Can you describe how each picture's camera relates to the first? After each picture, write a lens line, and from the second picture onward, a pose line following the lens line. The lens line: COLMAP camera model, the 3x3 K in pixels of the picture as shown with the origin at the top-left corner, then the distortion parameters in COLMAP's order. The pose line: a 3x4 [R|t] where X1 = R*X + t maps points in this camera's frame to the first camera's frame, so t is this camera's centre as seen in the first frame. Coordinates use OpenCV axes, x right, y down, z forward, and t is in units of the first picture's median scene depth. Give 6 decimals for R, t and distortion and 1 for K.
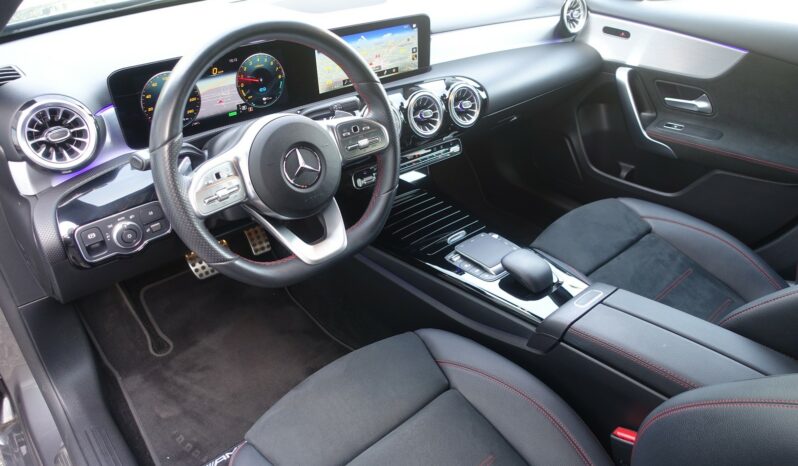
lens RADIAL K [[548.2, 0, 399.0], [0, 548.2, 233.0], [0, 0, 1]] dist [-0.003804, 0.001490]
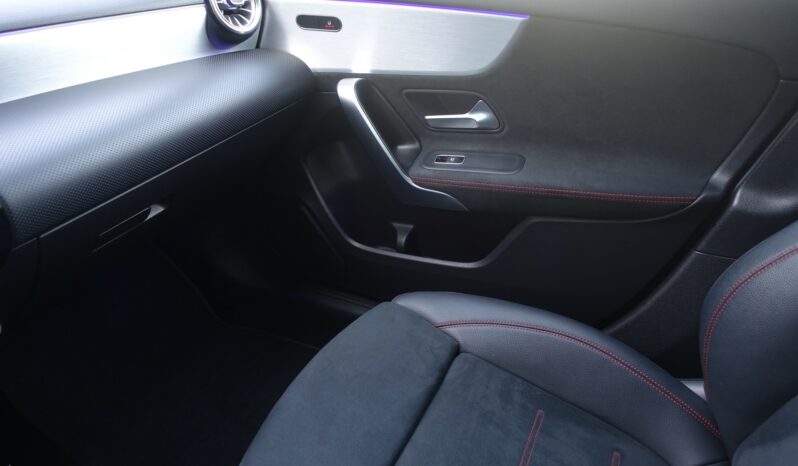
lens RADIAL K [[548.2, 0, 399.0], [0, 548.2, 233.0], [0, 0, 1]] dist [-0.003804, 0.001490]
pose [[0.926129, -0.236200, 0.294099, 0.253494], [0.255275, 0.966473, -0.027666, -0.113896], [-0.277704, 0.100698, 0.955375, 0.447063]]
